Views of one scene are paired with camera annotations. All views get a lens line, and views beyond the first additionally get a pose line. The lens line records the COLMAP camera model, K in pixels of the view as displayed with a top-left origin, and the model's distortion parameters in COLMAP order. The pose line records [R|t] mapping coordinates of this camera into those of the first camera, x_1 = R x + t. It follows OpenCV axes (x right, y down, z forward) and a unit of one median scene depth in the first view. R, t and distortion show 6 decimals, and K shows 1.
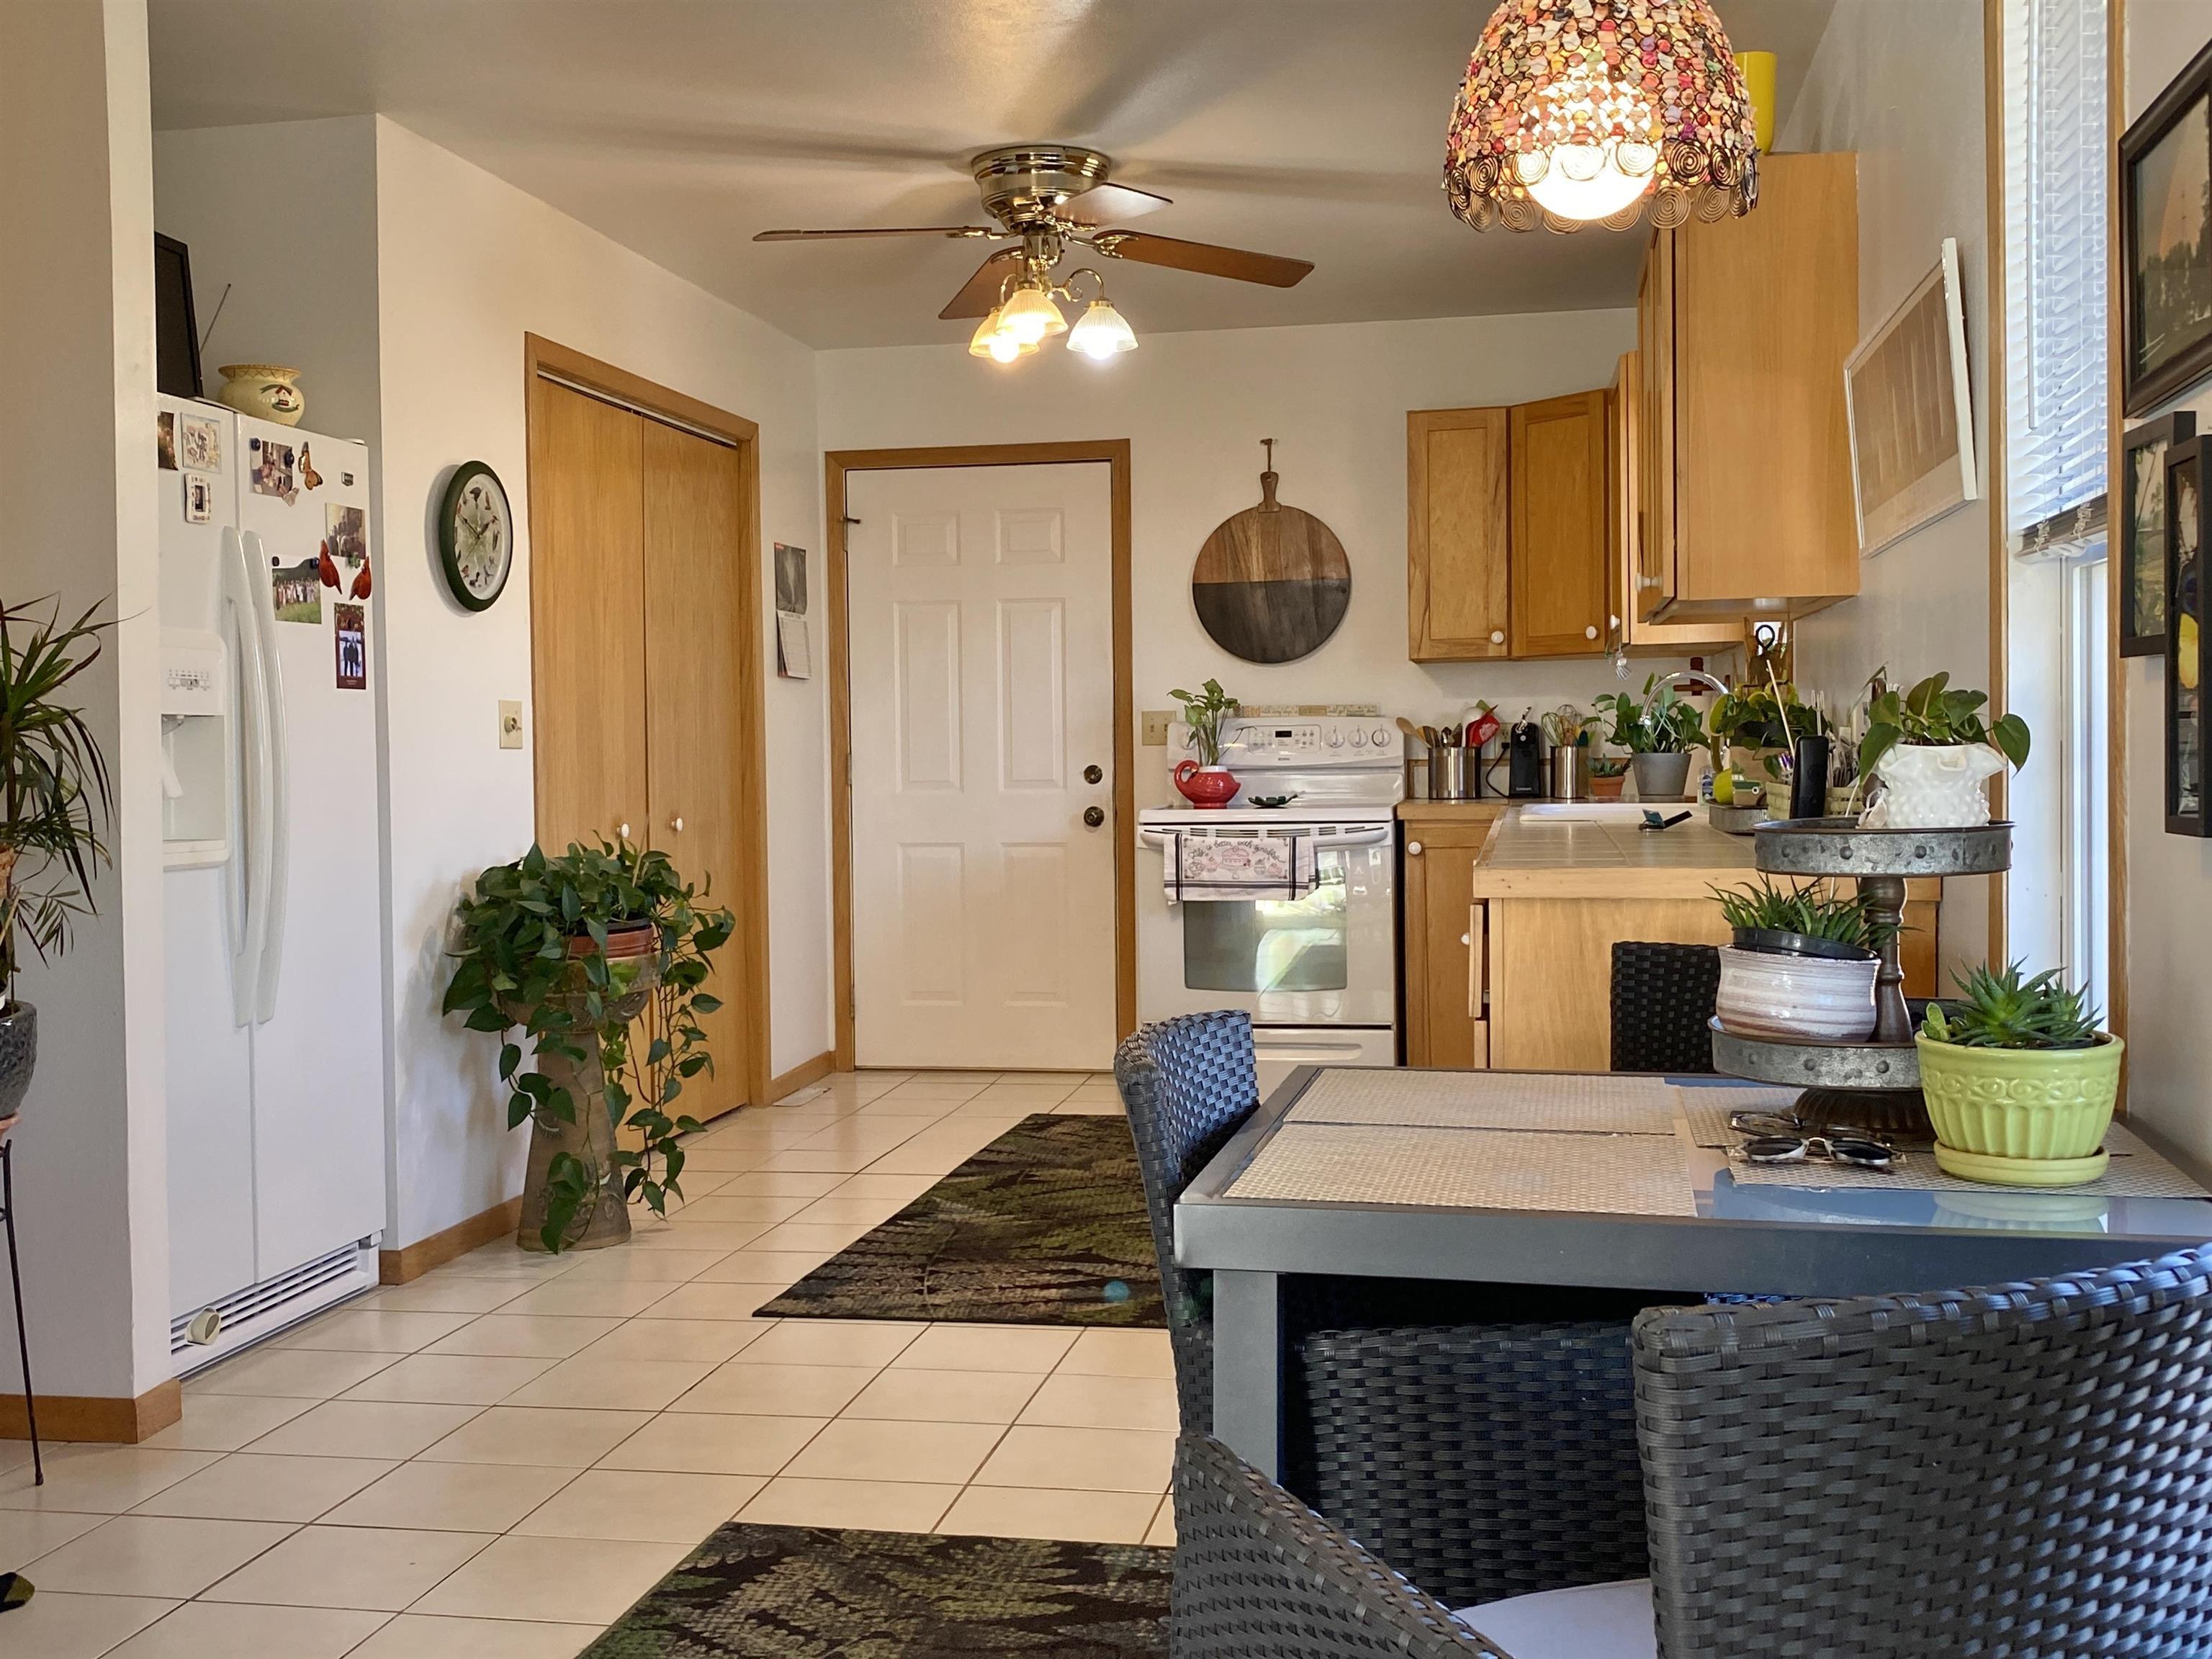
lens RADIAL K [[2258.4, 0, 1104.8], [0, 2258.4, 826.8], [0, 0, 1]] dist [0.027763, 0.000000]
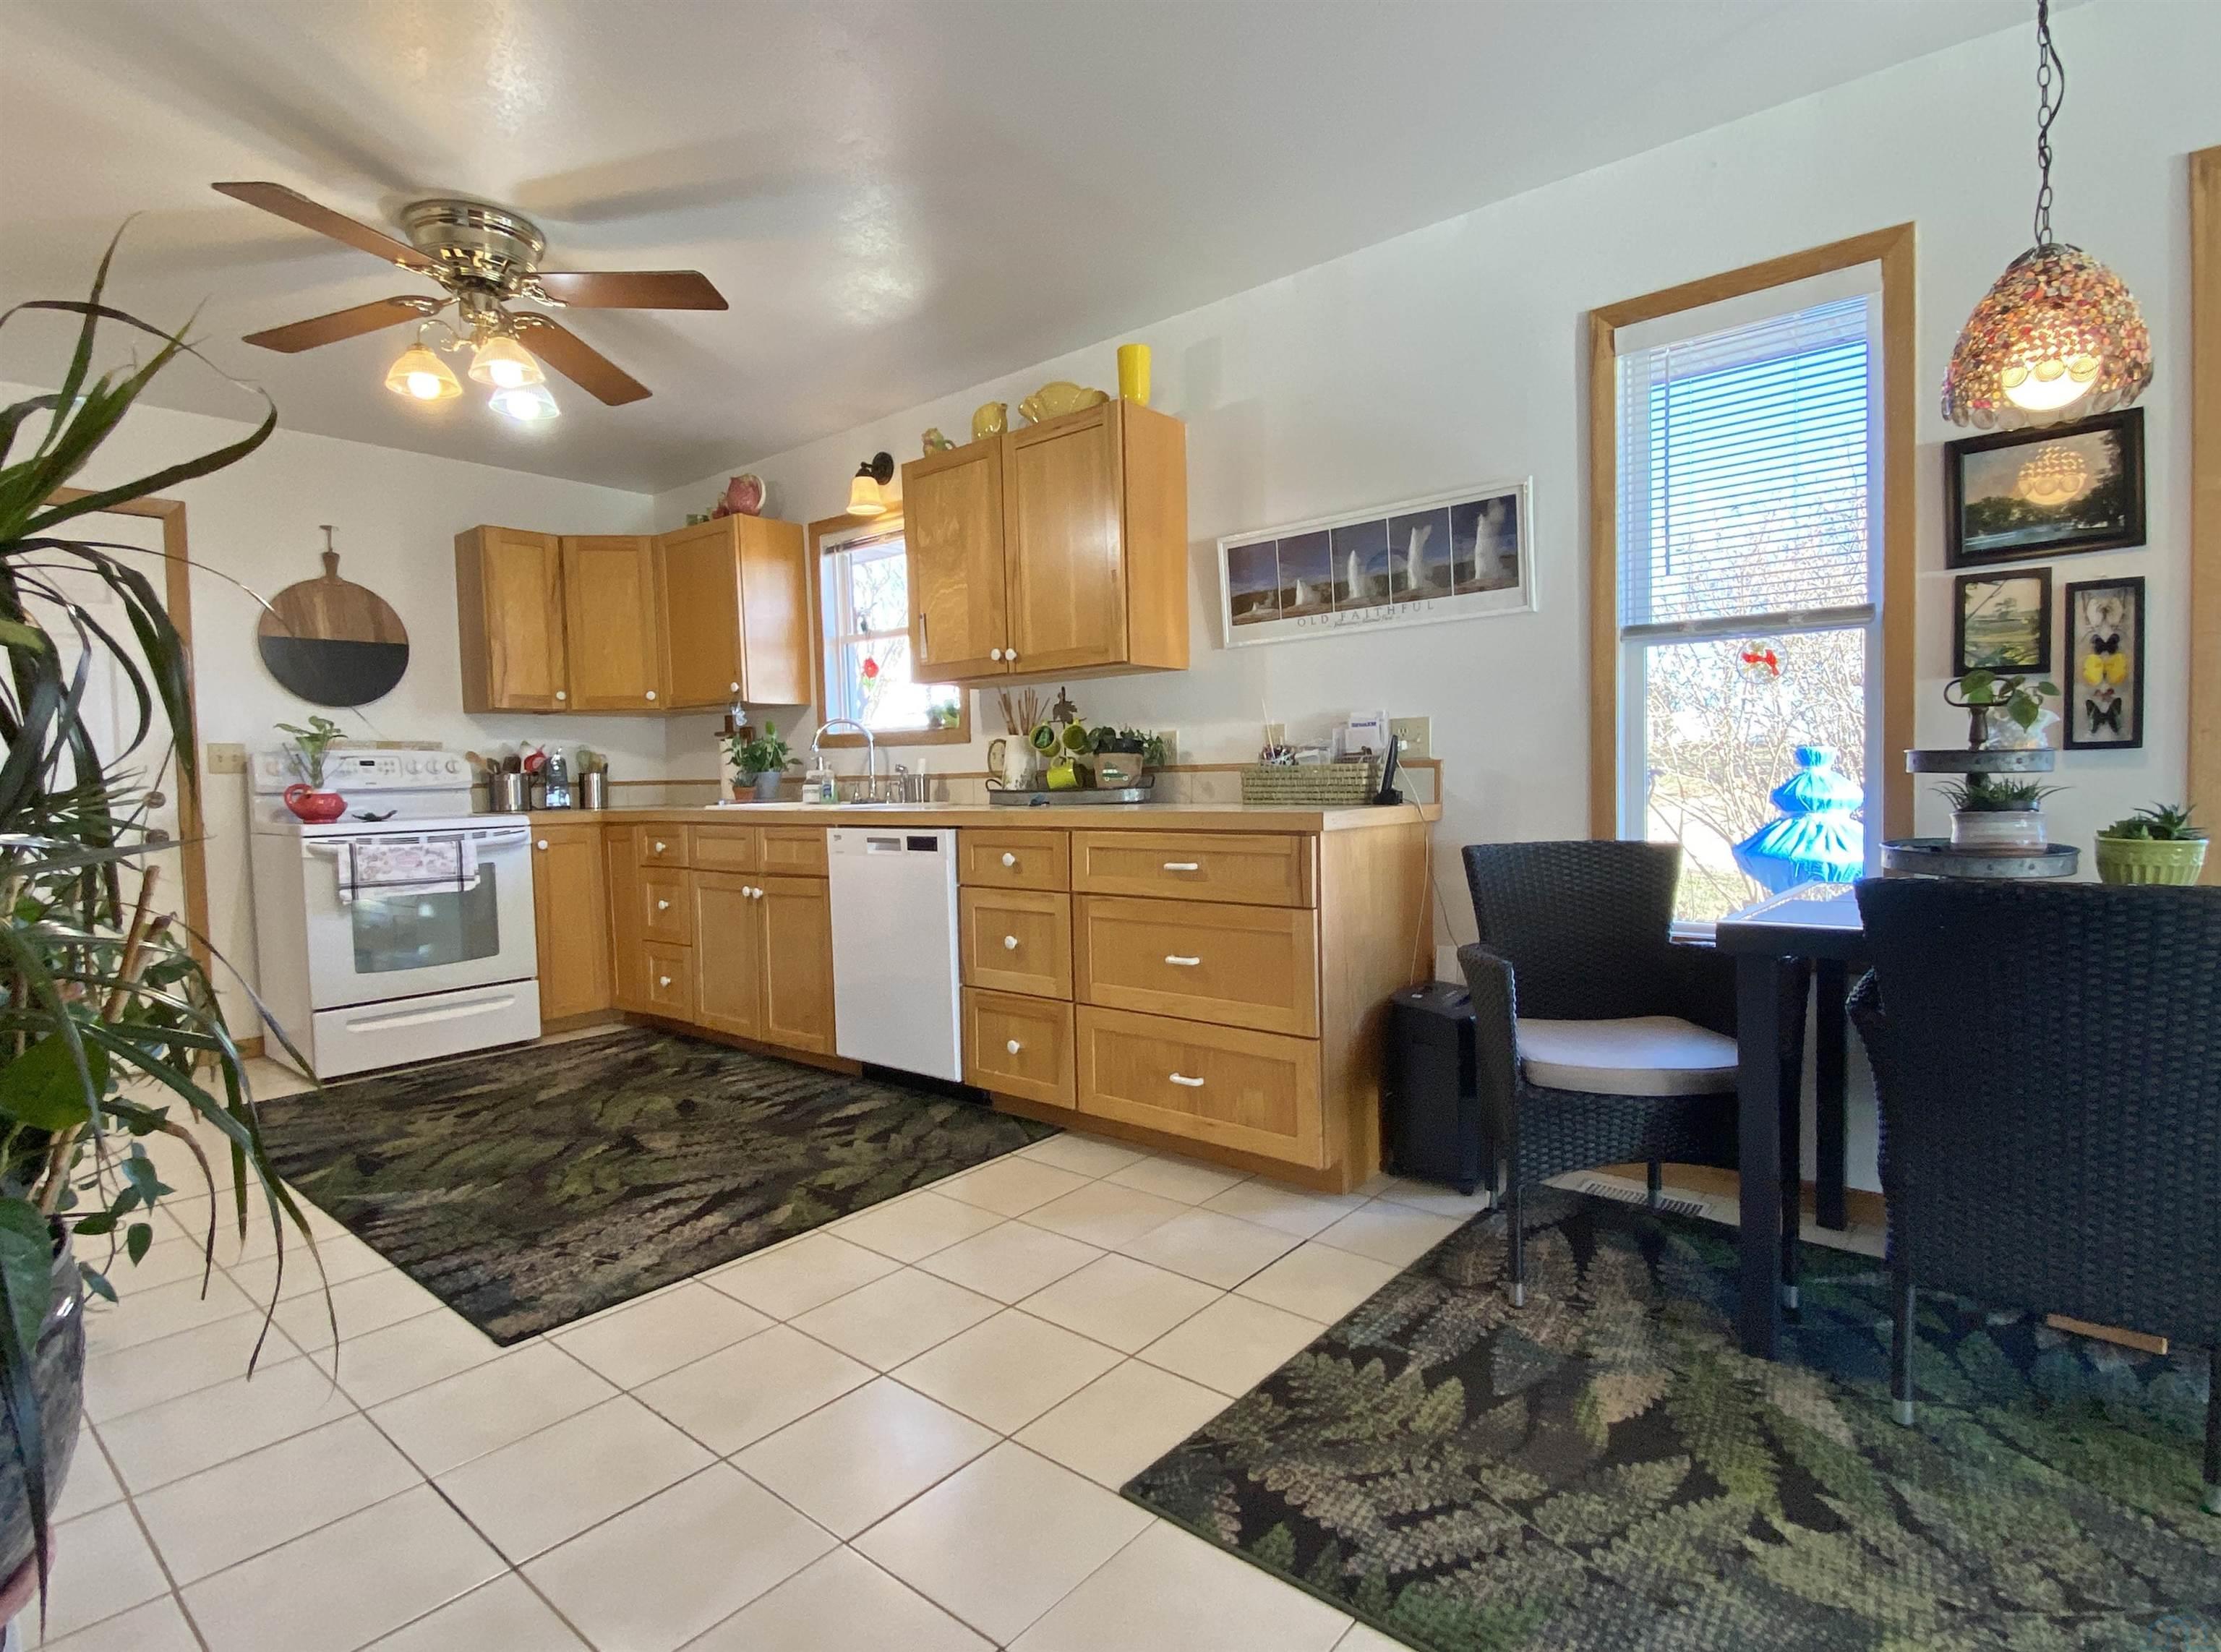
lens RADIAL K [[1113.5, 0, 1121.7], [0, 1113.5, 826.1], [0, 0, 1]] dist [0.010858, -0.006200]
pose [[0.488479, -0.038473, 0.871727, -0.282502], [0.047988, 0.998700, 0.017186, 0.003246], [-0.871255, 0.033437, 0.489690, 0.362660]]
